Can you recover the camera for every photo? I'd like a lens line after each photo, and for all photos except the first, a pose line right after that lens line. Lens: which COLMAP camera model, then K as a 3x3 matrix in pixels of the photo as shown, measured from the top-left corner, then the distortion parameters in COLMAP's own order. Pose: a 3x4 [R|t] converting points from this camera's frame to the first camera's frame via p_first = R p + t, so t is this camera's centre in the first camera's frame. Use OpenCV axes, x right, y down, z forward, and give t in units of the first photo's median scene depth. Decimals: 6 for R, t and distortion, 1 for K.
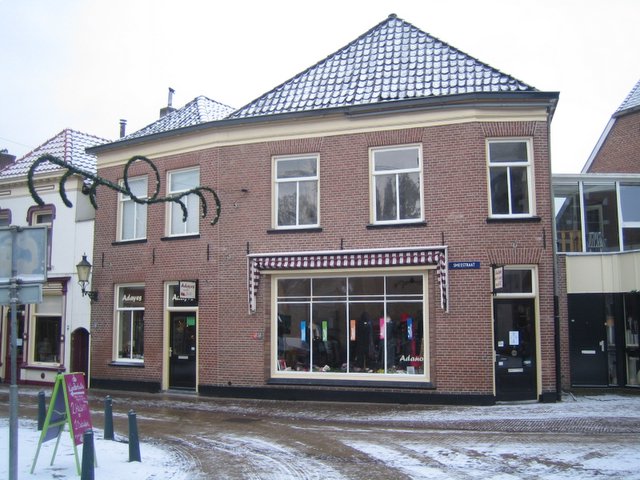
lens RADIAL K [[649.6, 0, 320.0], [0, 649.6, 240.0], [0, 0, 1]] dist [-0.052190, -0.005278]
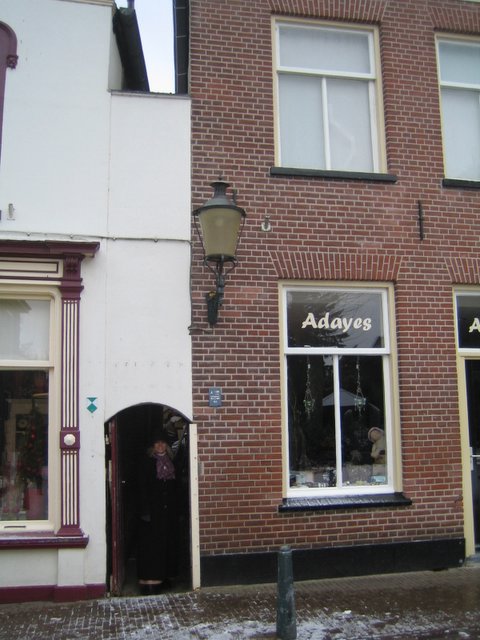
lens RADIAL K [[649.6, 0, 240.0], [0, 649.6, 320.0], [0, 0, 1]] dist [-0.052190, -0.005278]
pose [[0.739435, 0.086998, 0.667583, -0.567508], [-0.073511, 0.996120, -0.048389, 0.107706], [-0.669203, -0.013295, 0.742961, 0.735508]]
